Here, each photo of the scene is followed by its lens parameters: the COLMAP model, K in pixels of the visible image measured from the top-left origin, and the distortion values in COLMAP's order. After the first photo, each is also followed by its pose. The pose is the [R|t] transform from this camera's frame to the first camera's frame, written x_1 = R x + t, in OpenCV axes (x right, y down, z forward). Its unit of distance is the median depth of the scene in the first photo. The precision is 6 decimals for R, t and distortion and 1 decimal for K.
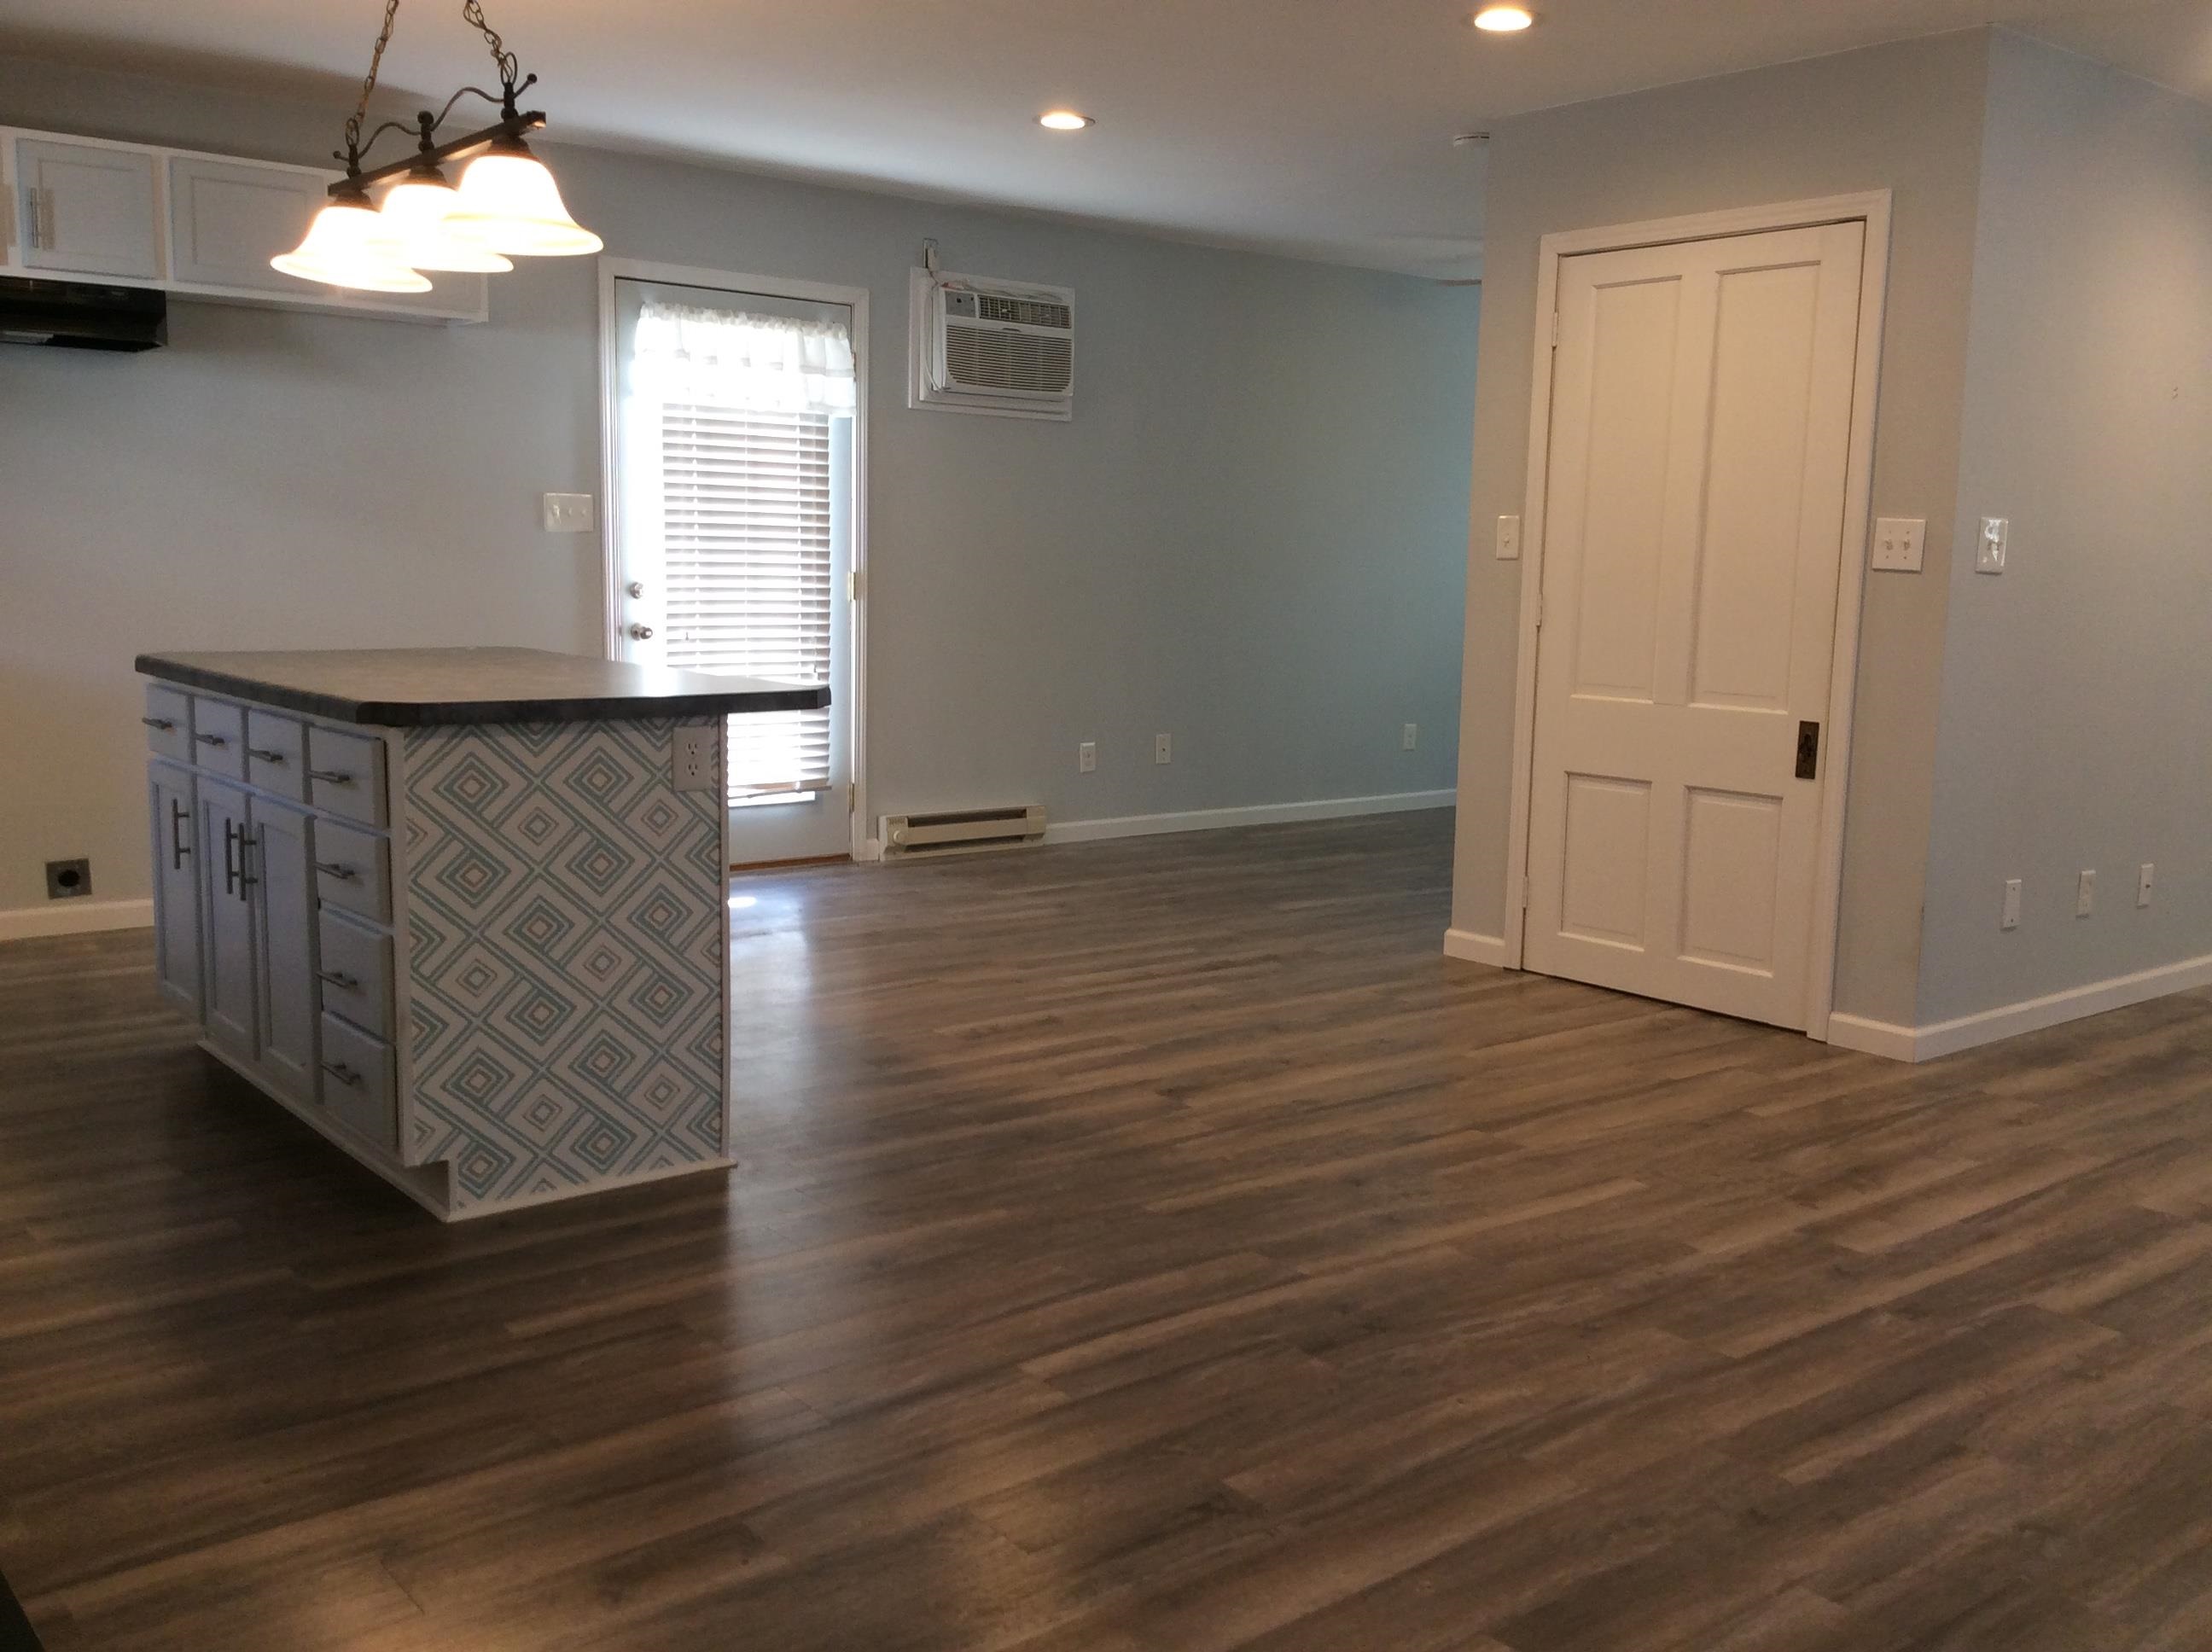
lens RADIAL K [[2000.4, 0, 1120.0], [0, 2000.4, 827.6], [0, 0, 1]] dist [0.112331, -0.207491]
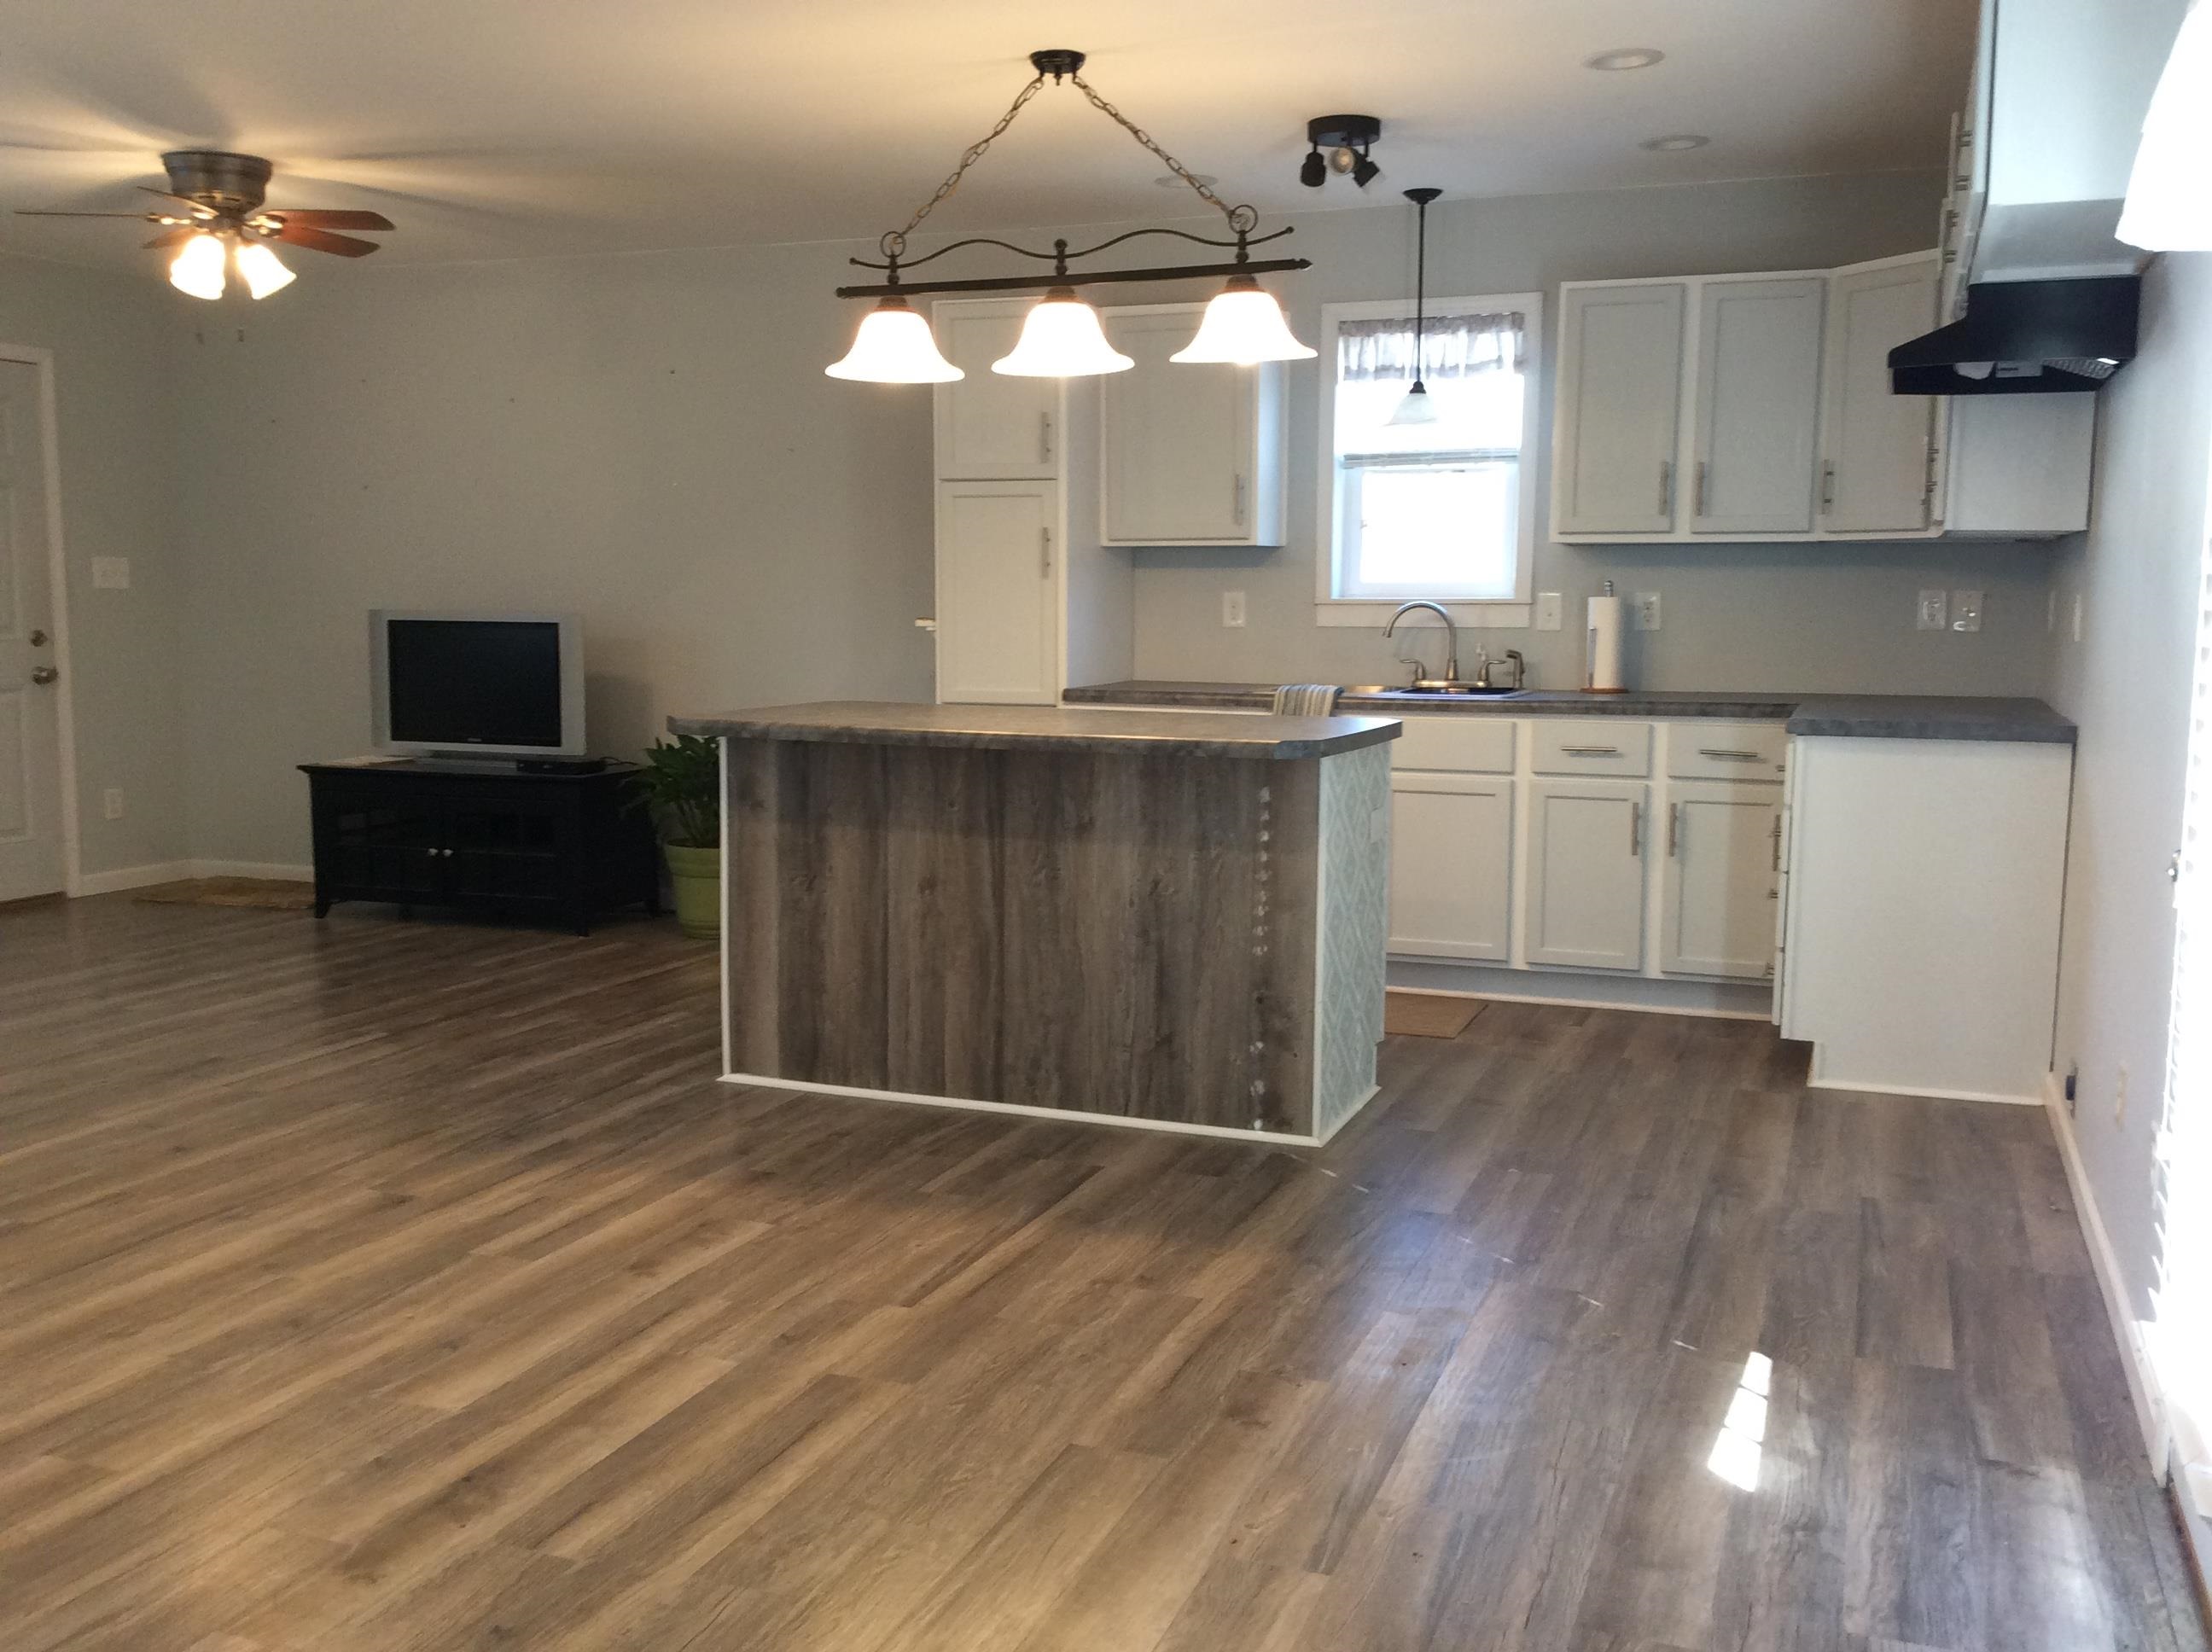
lens RADIAL K [[2000.4, 0, 1120.0], [0, 2000.4, 827.6], [0, 0, 1]] dist [0.112331, -0.207491]
pose [[-0.865298, 0.032260, -0.500219, 0.256275], [-0.095448, 0.969064, 0.227607, -0.348676], [0.492086, 0.244693, -0.835450, 2.469772]]
